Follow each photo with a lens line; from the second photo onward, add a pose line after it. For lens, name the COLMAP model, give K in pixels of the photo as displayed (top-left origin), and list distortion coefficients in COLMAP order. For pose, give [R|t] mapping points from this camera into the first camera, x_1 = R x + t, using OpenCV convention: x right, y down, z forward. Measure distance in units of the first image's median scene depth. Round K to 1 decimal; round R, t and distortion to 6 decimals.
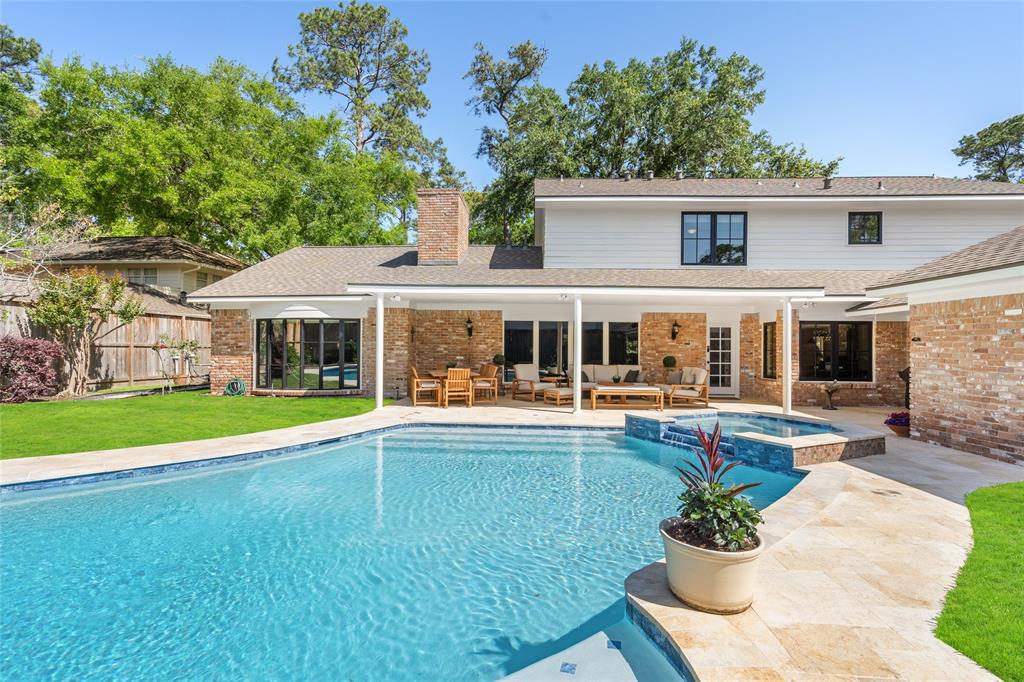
lens RADIAL K [[491.6, 0, 512.0], [0, 491.6, 341.0], [0, 0, 1]] dist [0.012937, 0.000134]
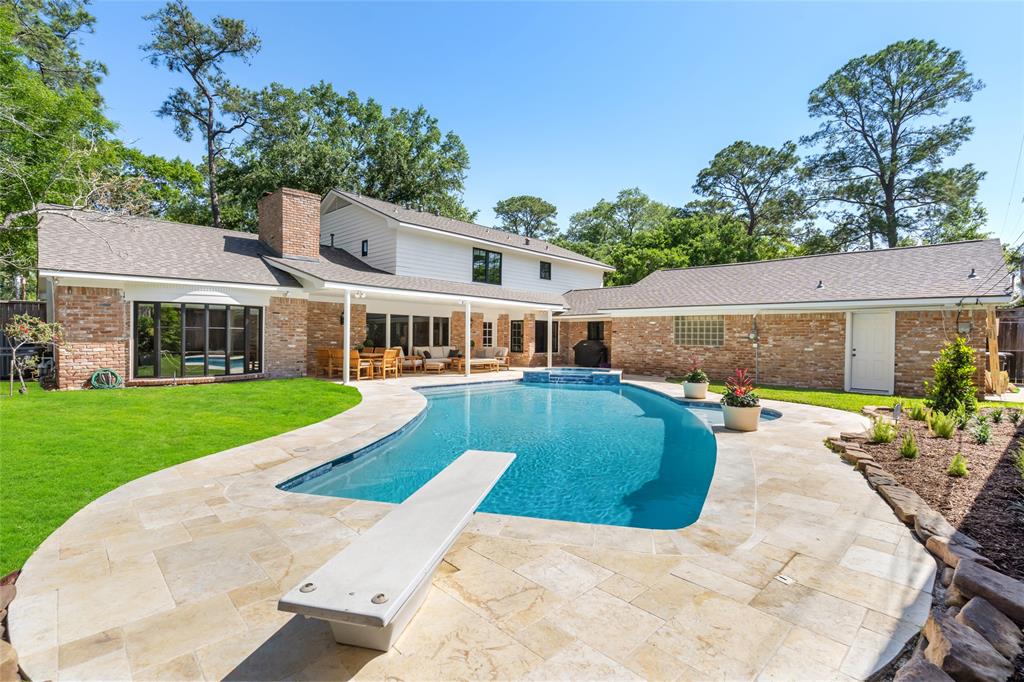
lens RADIAL K [[469.3, 0, 512.0], [0, 469.3, 341.0], [0, 0, 1]] dist [-0.001157, 0.000017]
pose [[0.659742, -0.006954, 0.751460, -0.727591], [-0.014380, 0.999657, 0.021875, -0.000833], [-0.751354, -0.025238, 0.659416, -0.078452]]
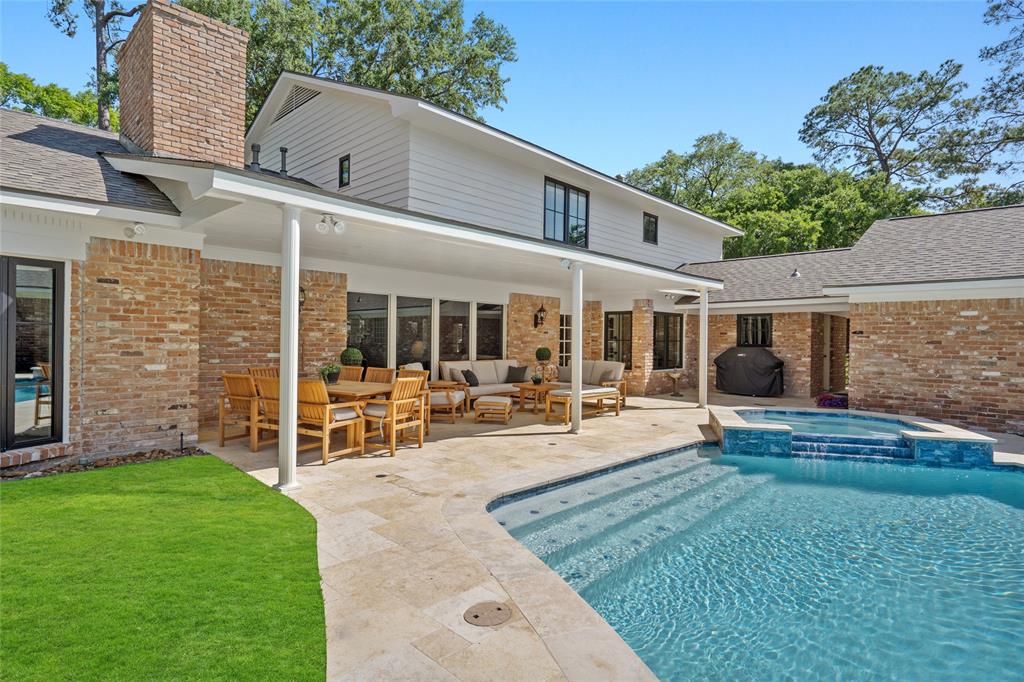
lens RADIAL K [[534.7, 0, 512.0], [0, 534.7, 341.0], [0, 0, 1]] dist [0.004390, 0.000925]
pose [[0.660355, -0.004166, 0.750942, -0.399644], [-0.016127, 0.999675, 0.019727, 0.003020], [-0.750780, -0.025137, 0.660074, 0.458843]]
